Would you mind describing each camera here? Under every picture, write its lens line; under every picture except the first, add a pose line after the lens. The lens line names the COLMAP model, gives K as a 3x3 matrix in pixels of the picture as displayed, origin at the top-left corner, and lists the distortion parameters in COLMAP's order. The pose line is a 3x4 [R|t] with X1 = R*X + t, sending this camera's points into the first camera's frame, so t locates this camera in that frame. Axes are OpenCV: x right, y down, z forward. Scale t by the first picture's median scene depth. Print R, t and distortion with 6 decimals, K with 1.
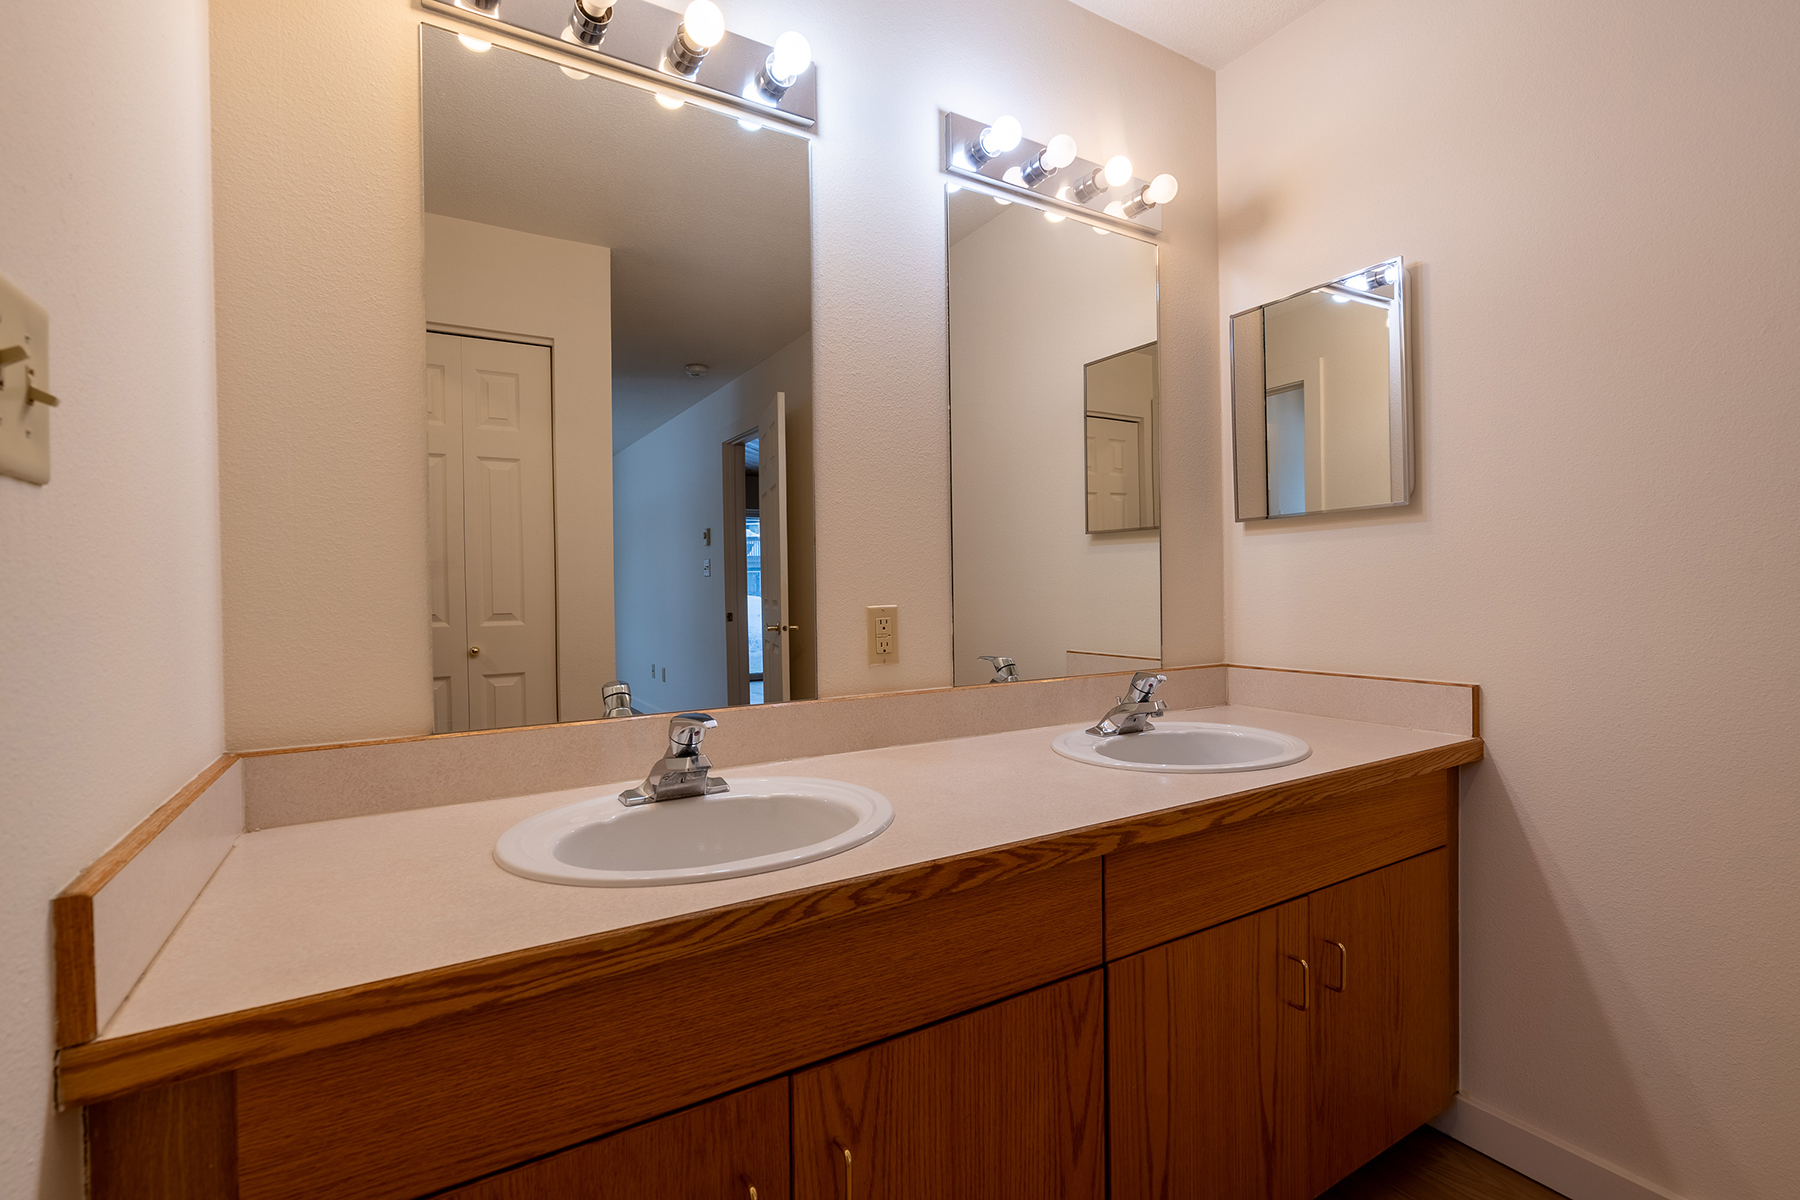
lens RADIAL K [[826.1, 0, 932.1], [0, 826.1, 587.3], [0, 0, 1]] dist [-0.030766, 0.009351]
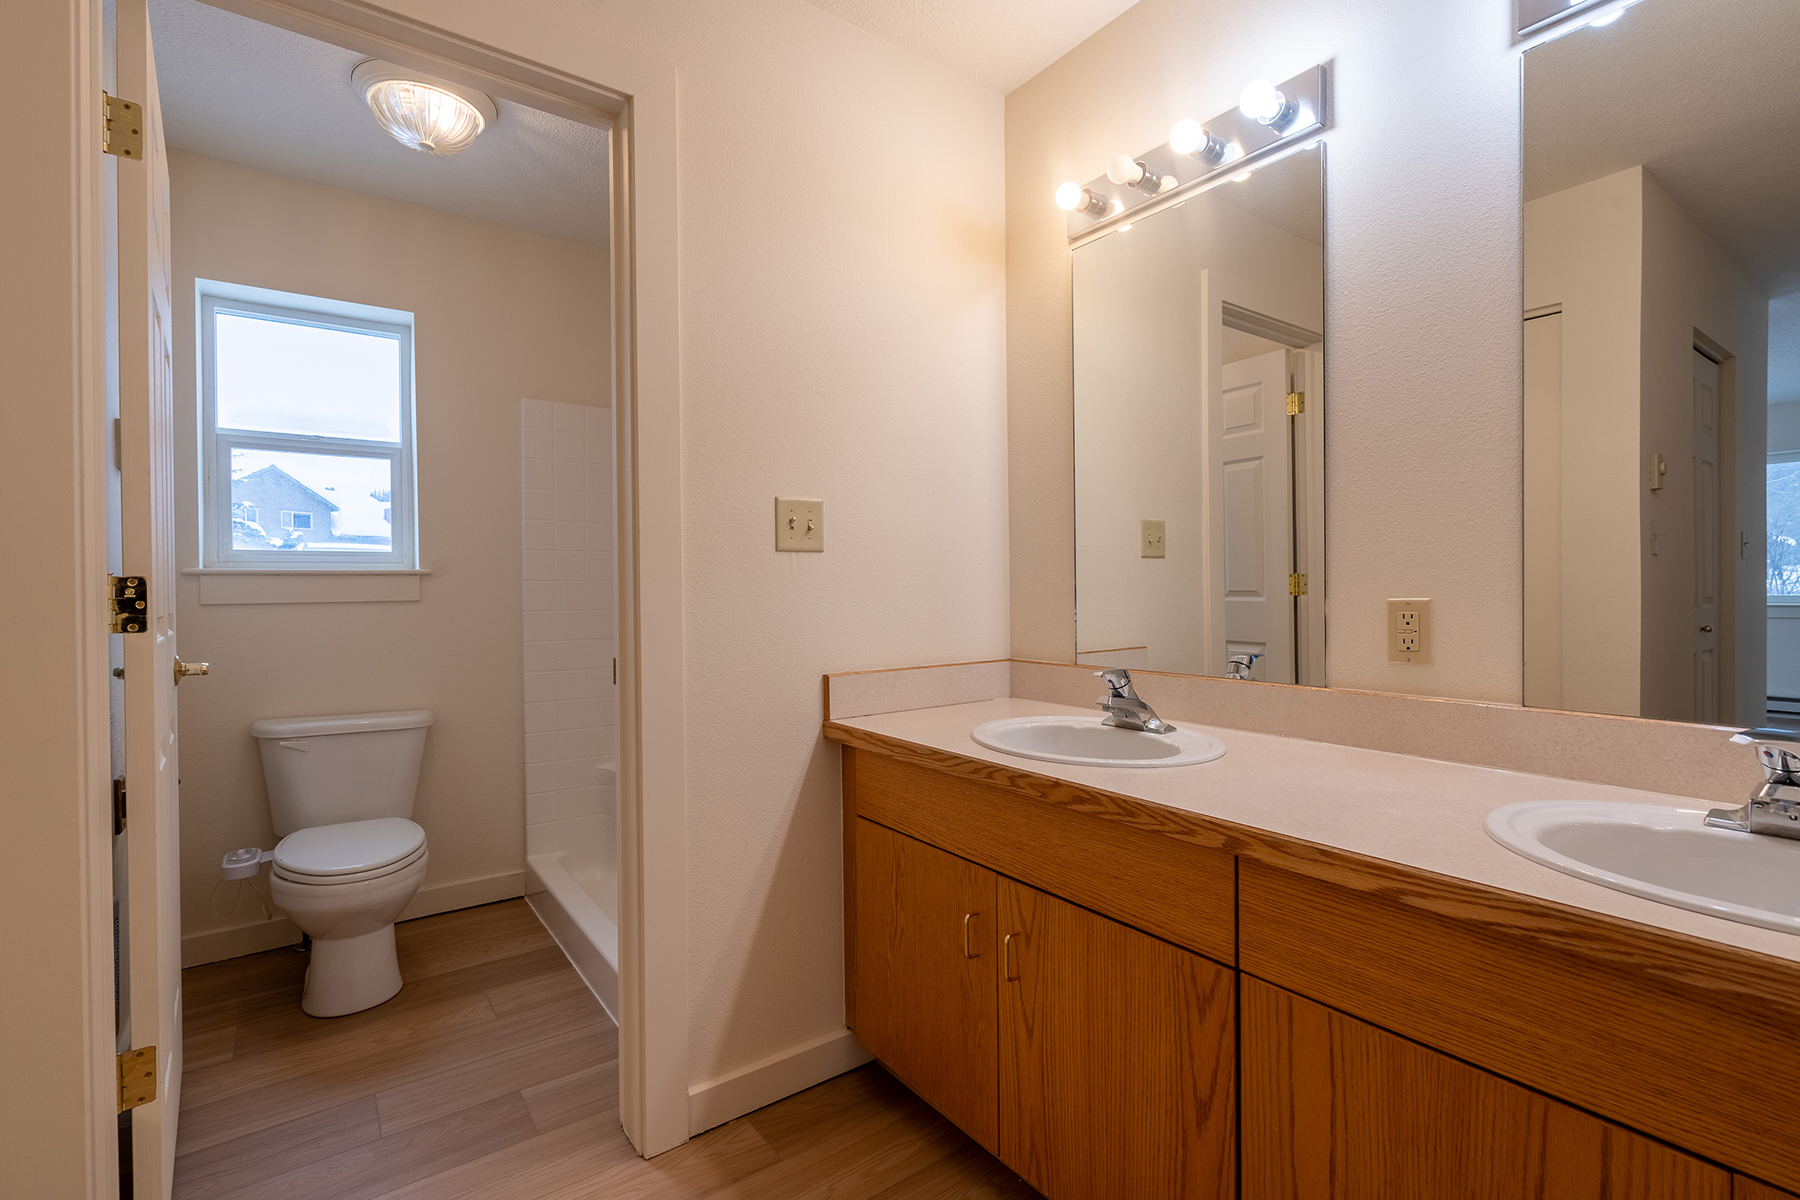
lens RADIAL K [[826.1, 0, 898.9], [0, 826.1, 590.5], [0, 0, 1]] dist [-0.030766, 0.009351]
pose [[0.063124, 0.020387, -0.997797, 1.399236], [0.009101, 0.999738, 0.021002, -0.019249], [0.997964, -0.010406, 0.062922, 0.659010]]
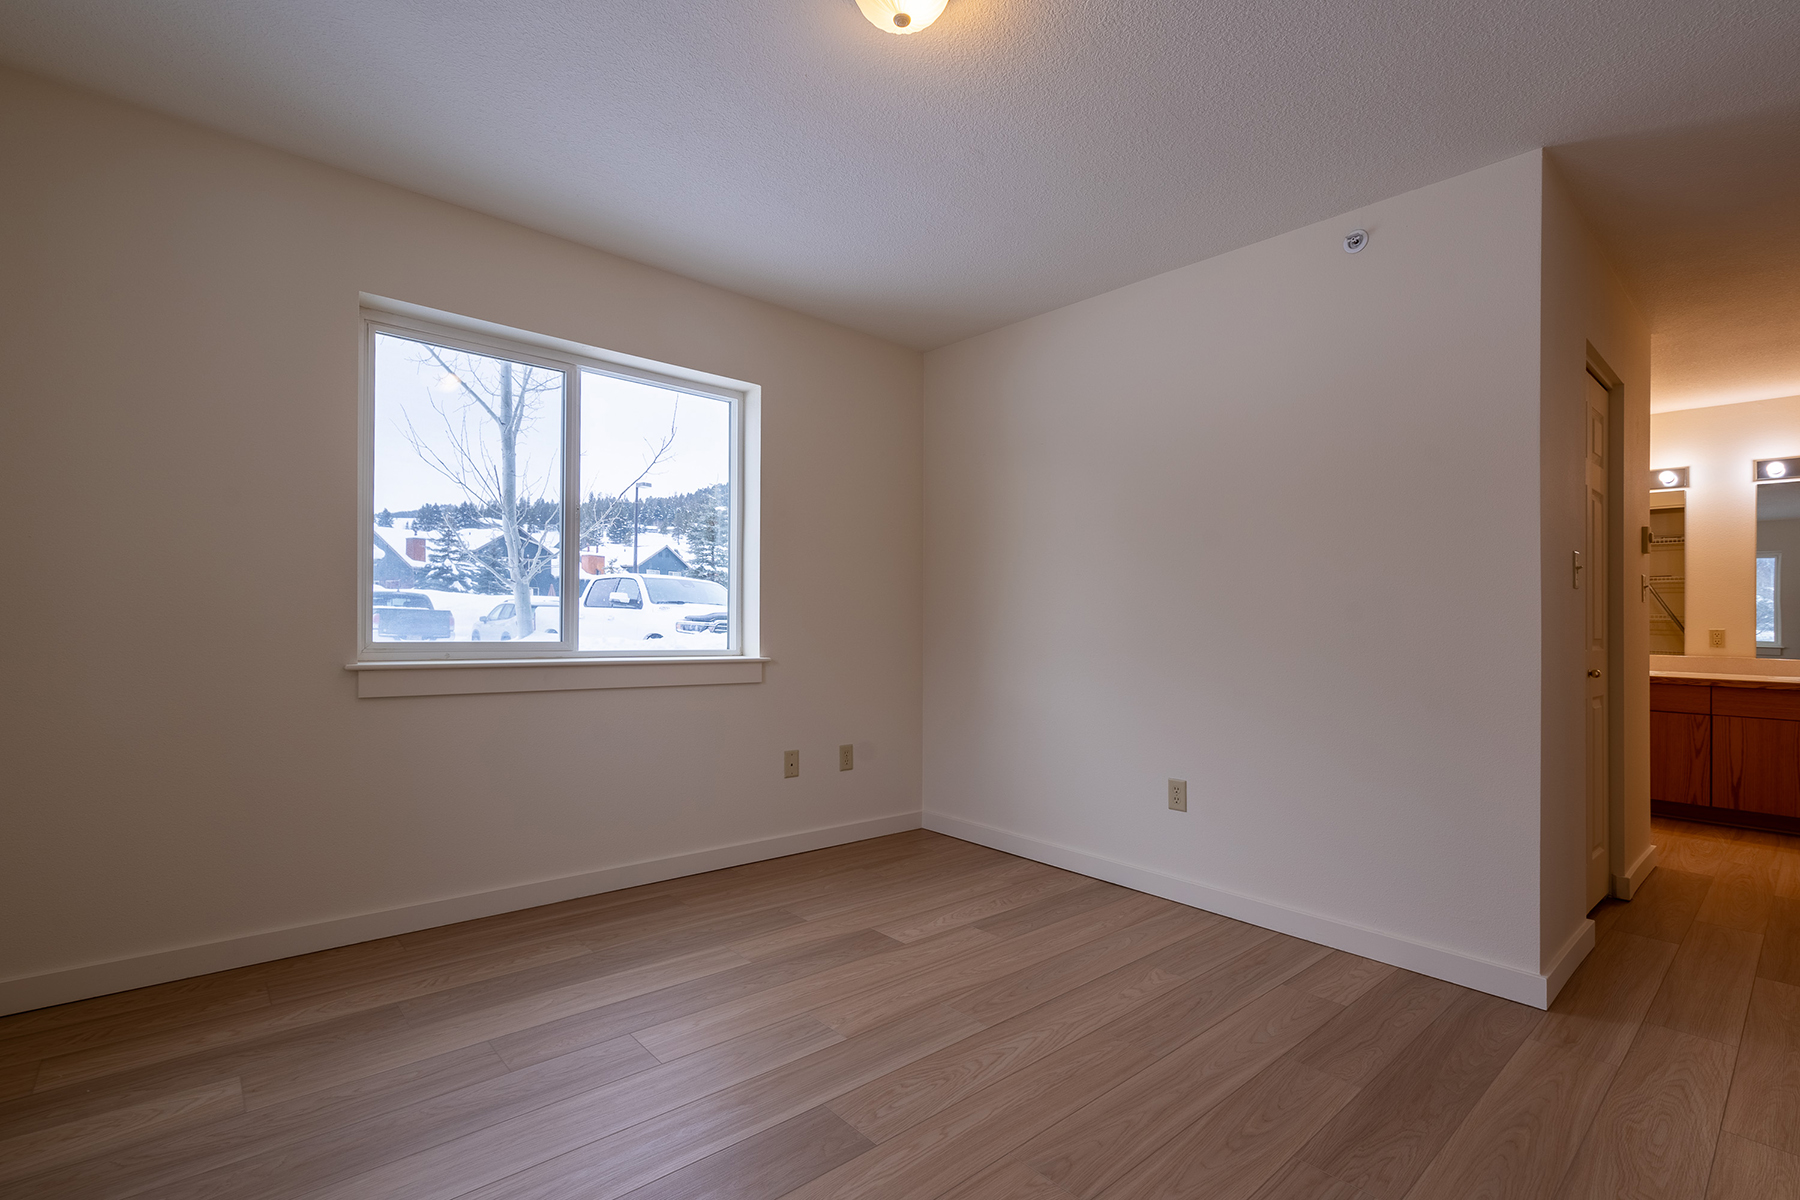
lens RADIAL K [[826.1, 0, 886.4], [0, 826.1, 603.1], [0, 0, 1]] dist [-0.030766, 0.009351]
pose [[0.124643, -0.000694, -0.992201, 4.569071], [-0.010259, 0.999945, -0.001988, -0.066070], [0.992149, 0.010427, 0.124629, -4.457466]]
